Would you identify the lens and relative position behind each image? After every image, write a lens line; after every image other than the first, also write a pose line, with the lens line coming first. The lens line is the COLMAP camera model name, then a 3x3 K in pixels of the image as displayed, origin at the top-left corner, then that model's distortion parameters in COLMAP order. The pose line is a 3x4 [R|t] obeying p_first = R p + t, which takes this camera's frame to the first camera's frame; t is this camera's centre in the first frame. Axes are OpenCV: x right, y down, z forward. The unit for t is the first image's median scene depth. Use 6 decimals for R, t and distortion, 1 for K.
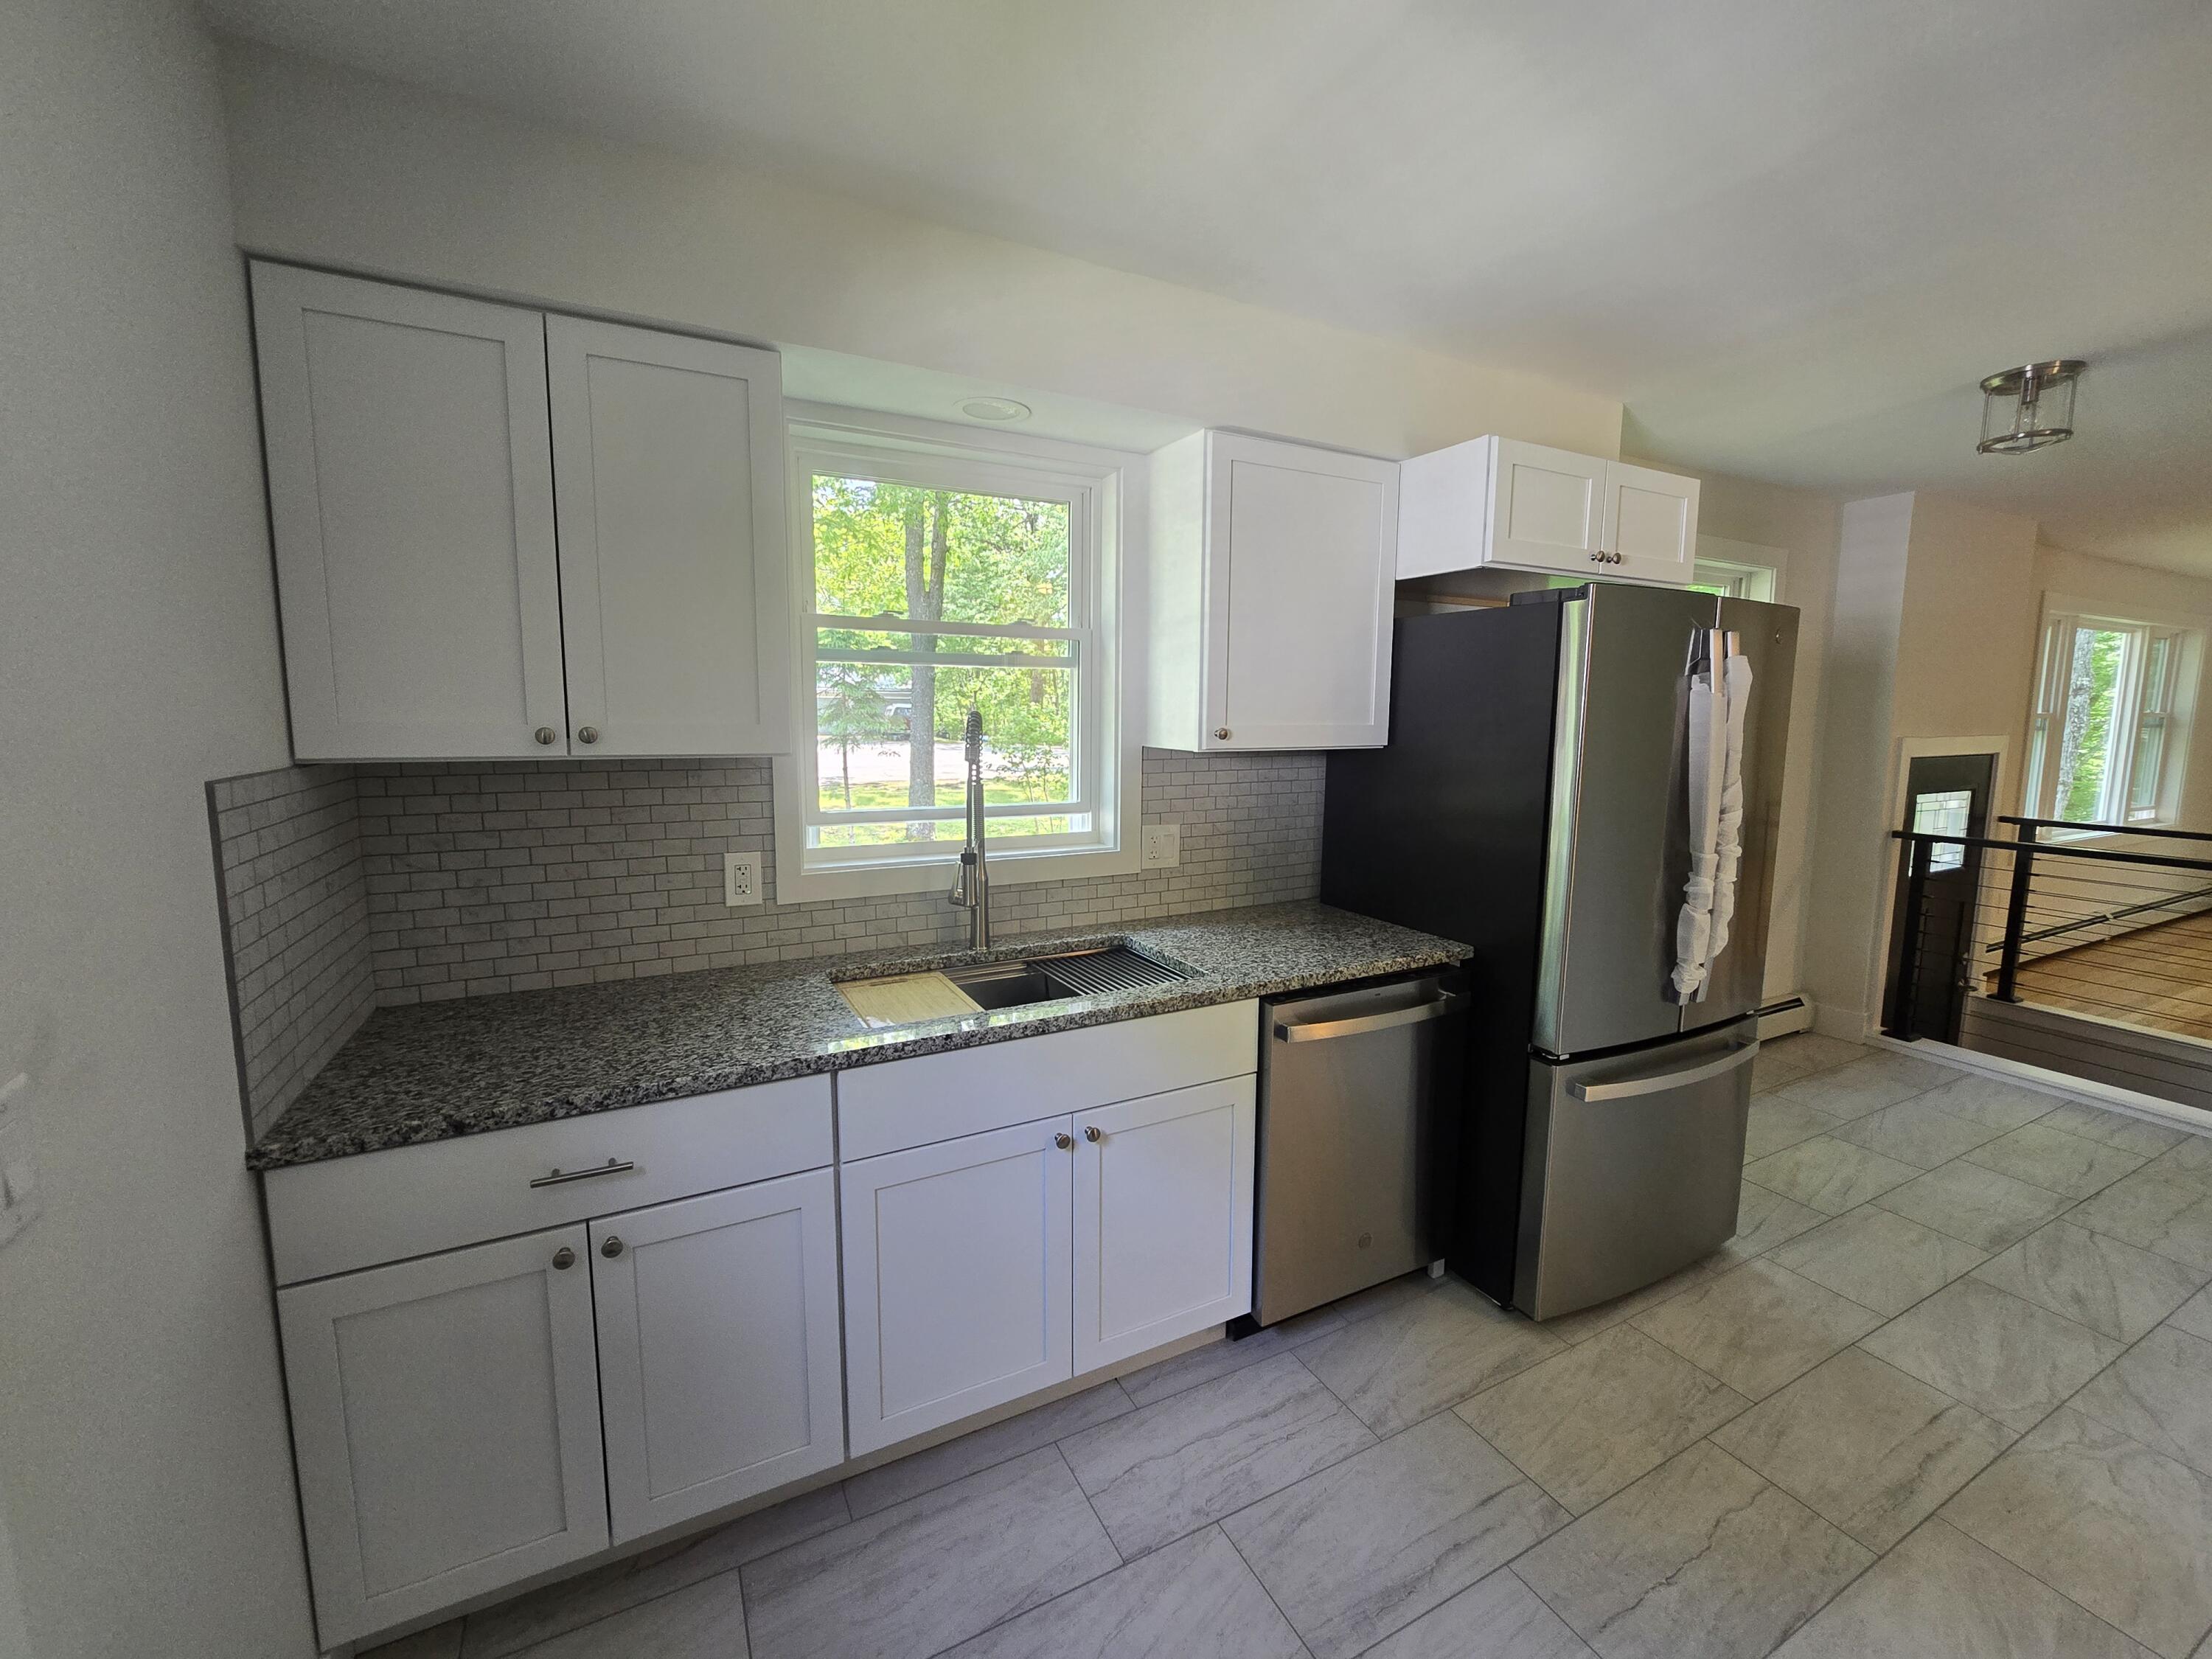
lens RADIAL K [[907.2, 0, 1113.9], [0, 907.2, 819.9], [0, 0, 1]] dist [-0.008063, 0.002081]
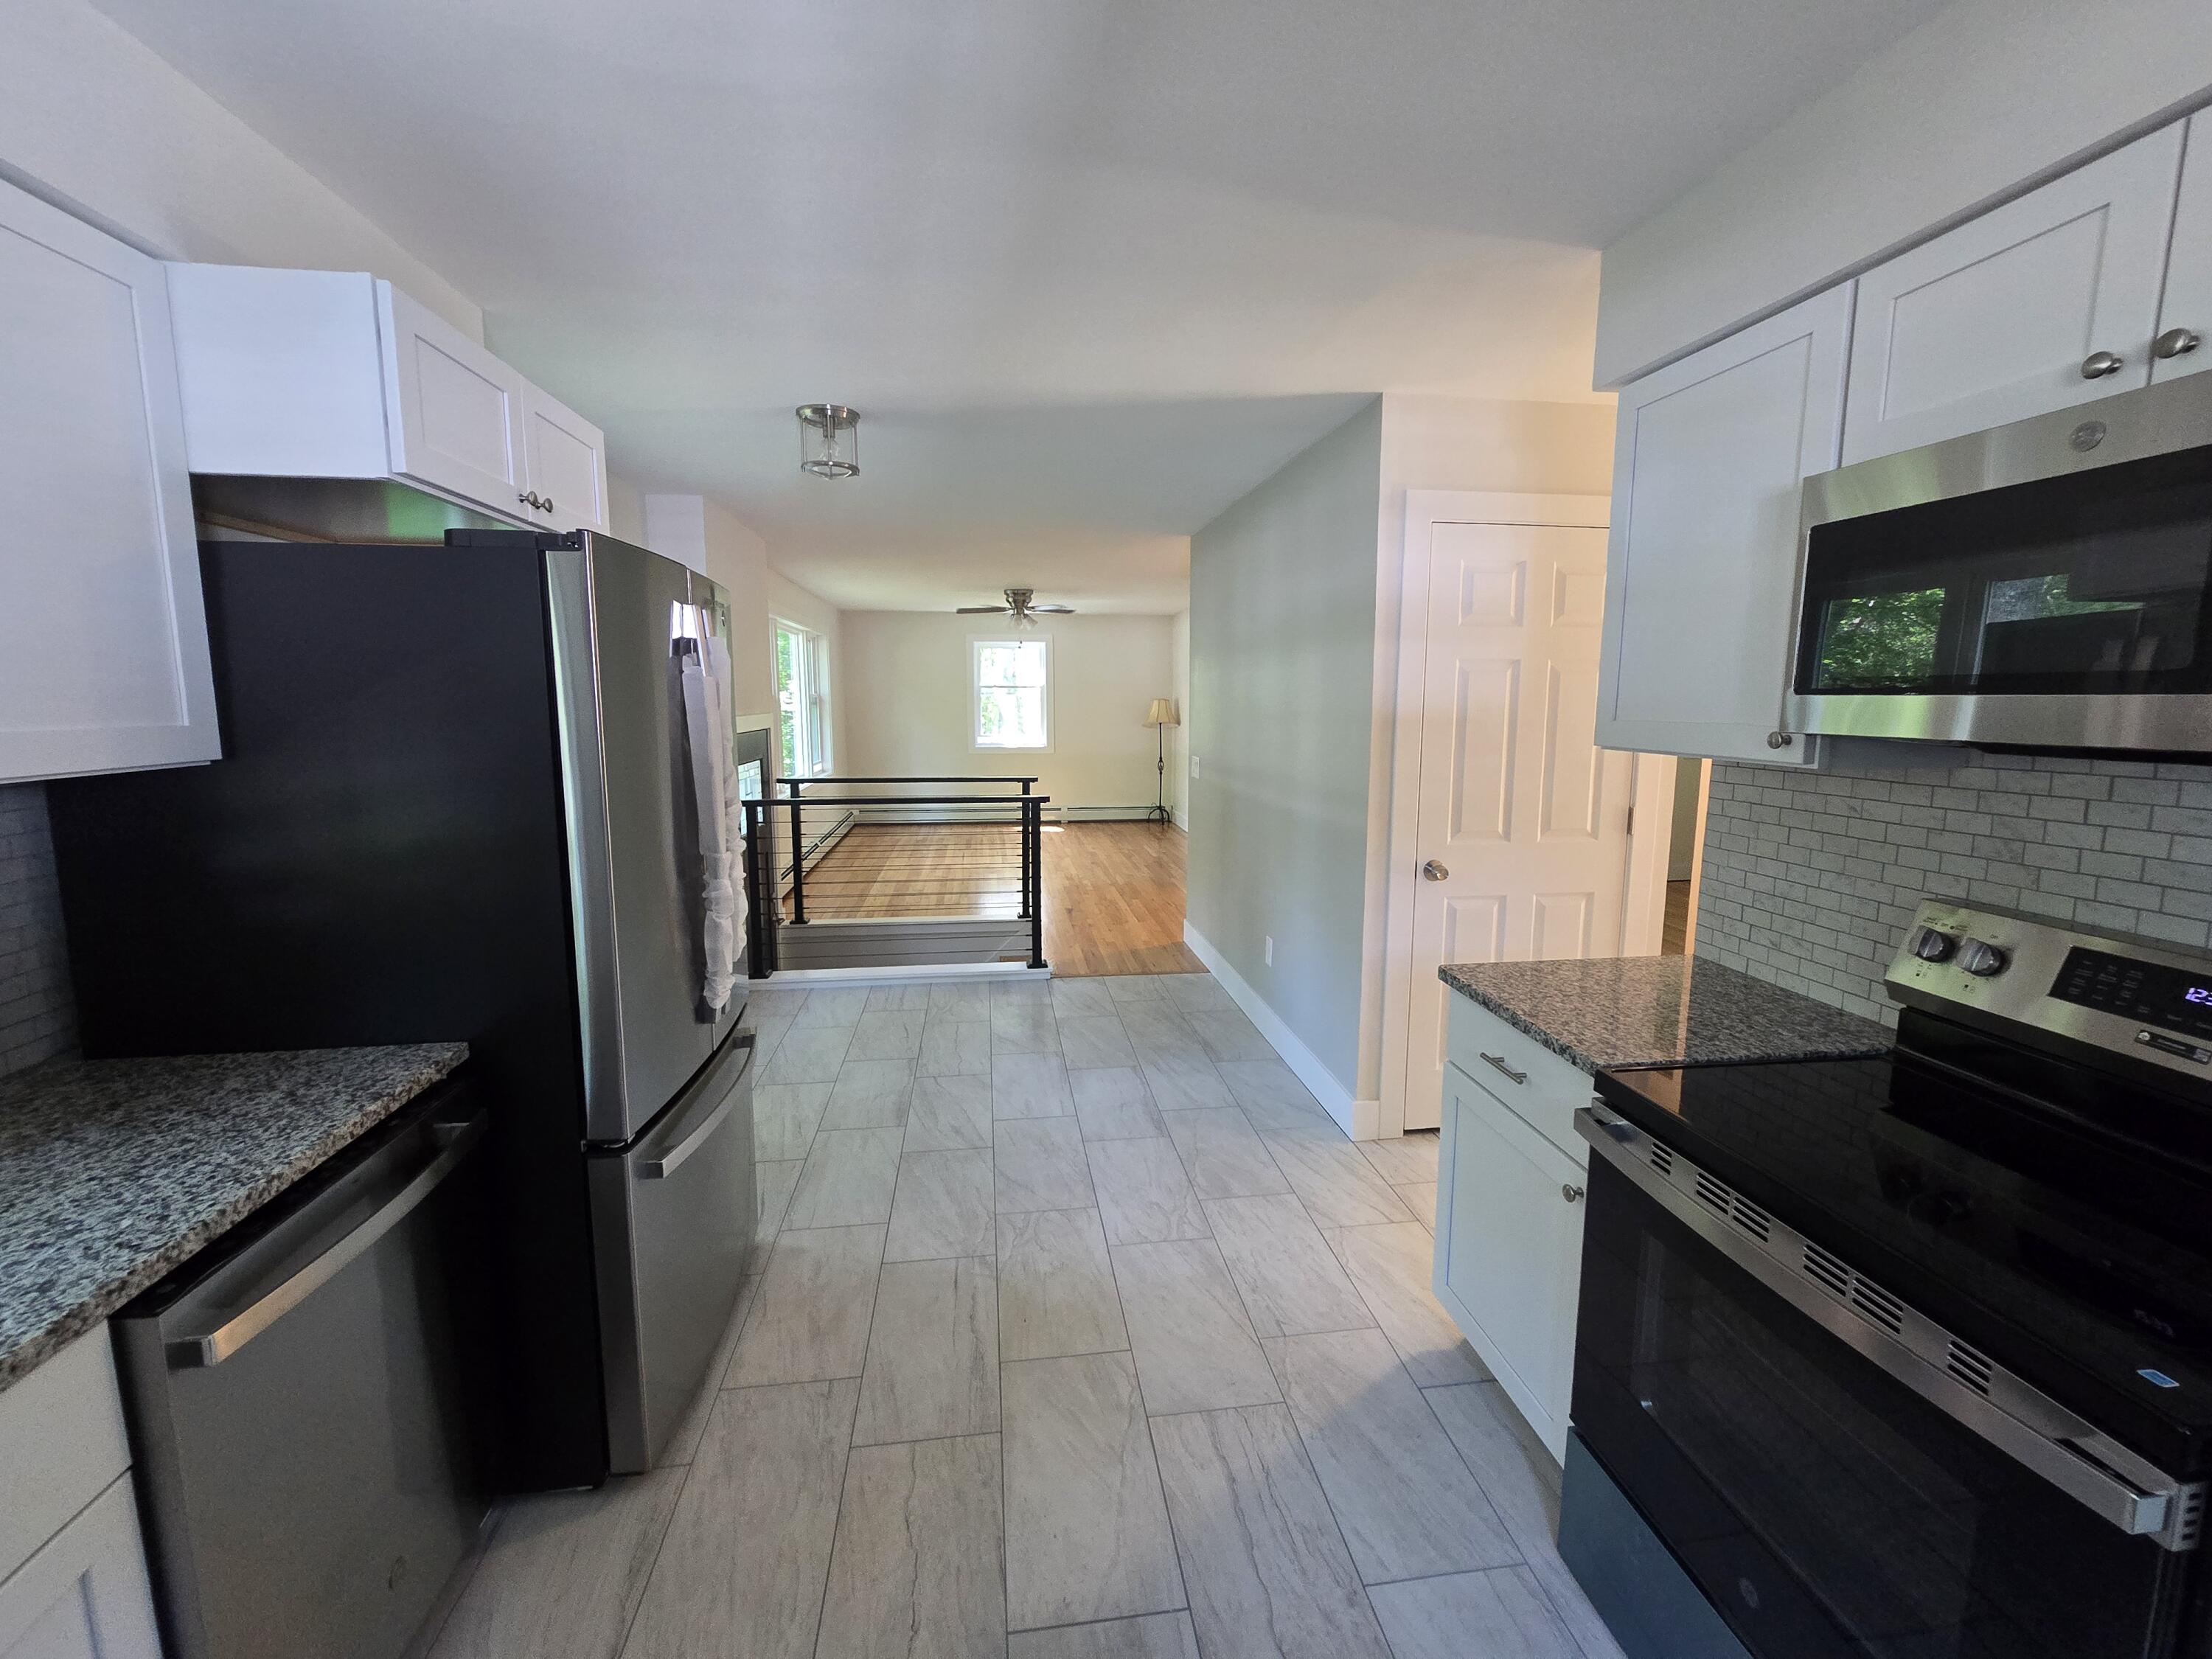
lens RADIAL K [[907.2, 0, 1102.9], [0, 907.2, 814.1], [0, 0, 1]] dist [-0.008063, 0.002081]
pose [[0.340966, -0.128844, 0.931204, -0.056075], [0.119564, 0.988462, 0.092988, -0.037453], [-0.932441, 0.079633, 0.352438, 0.299150]]
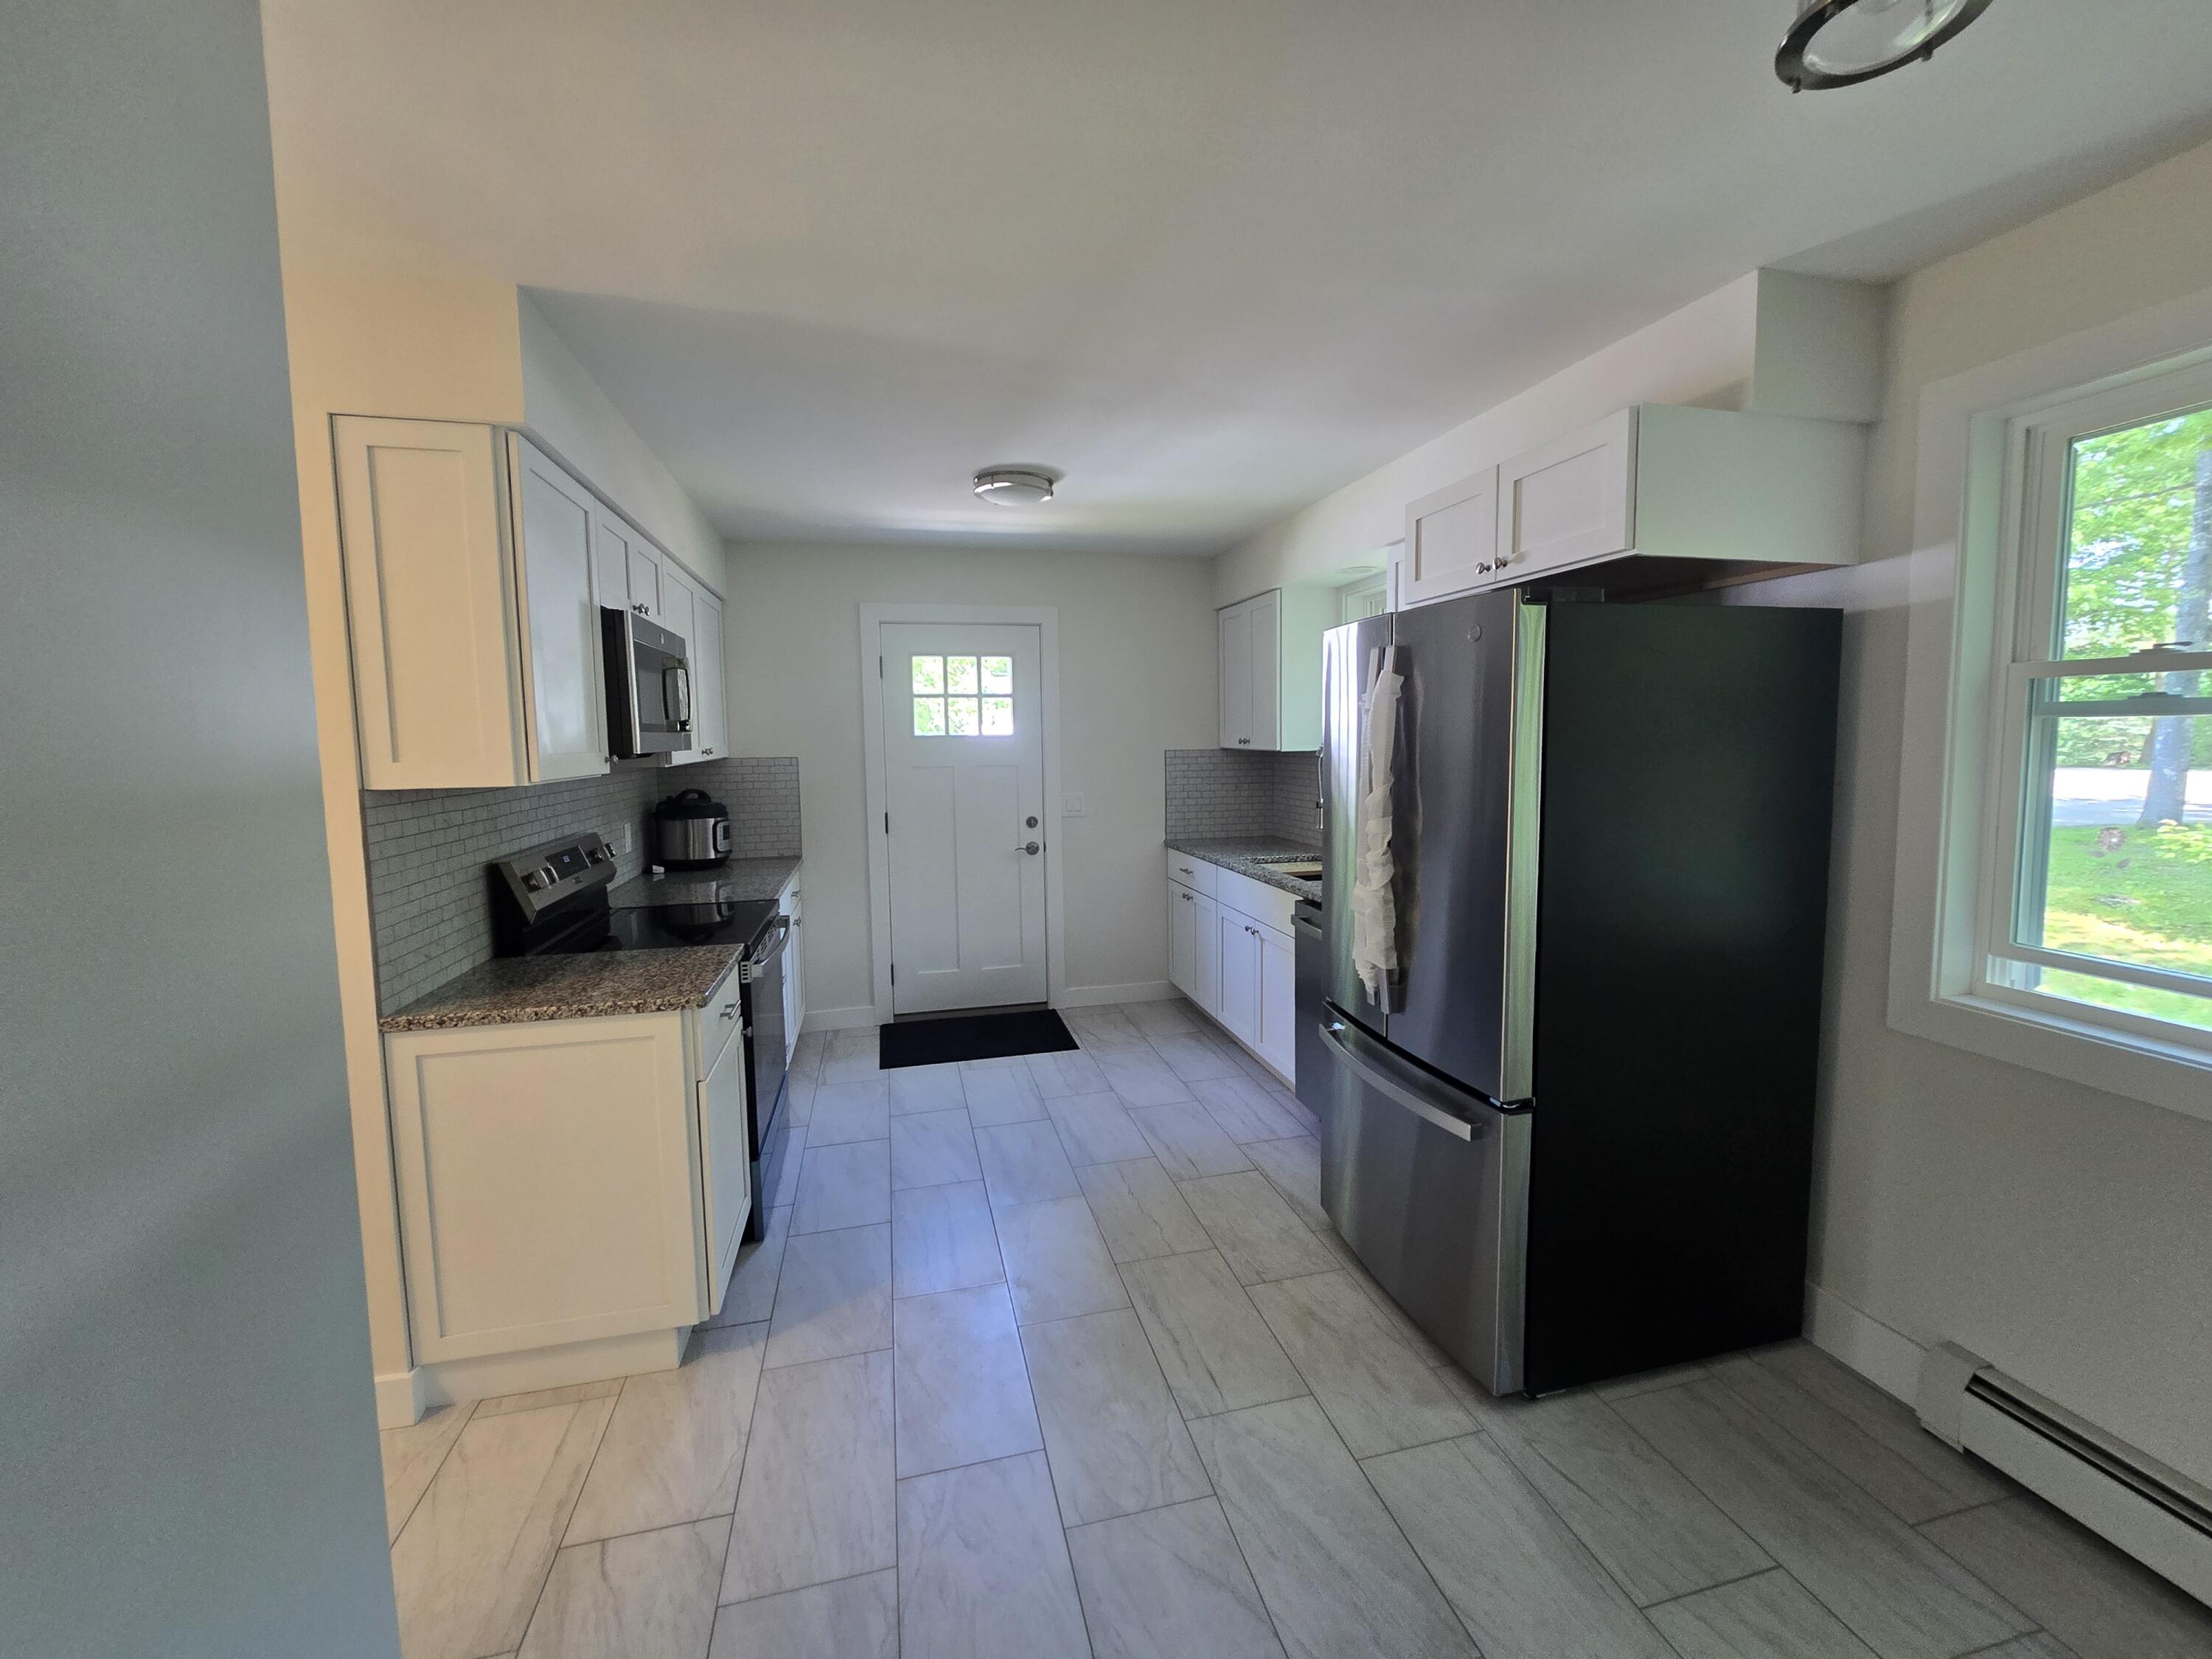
lens RADIAL K [[907.2, 0, 1118.4], [0, 907.2, 810.3], [0, 0, 1]] dist [-0.008063, 0.002081]
pose [[-0.224590, 0.076915, -0.971413, 1.689647], [-0.111888, 0.988251, 0.104117, -0.091996], [0.968009, 0.132073, -0.213345, 0.902151]]
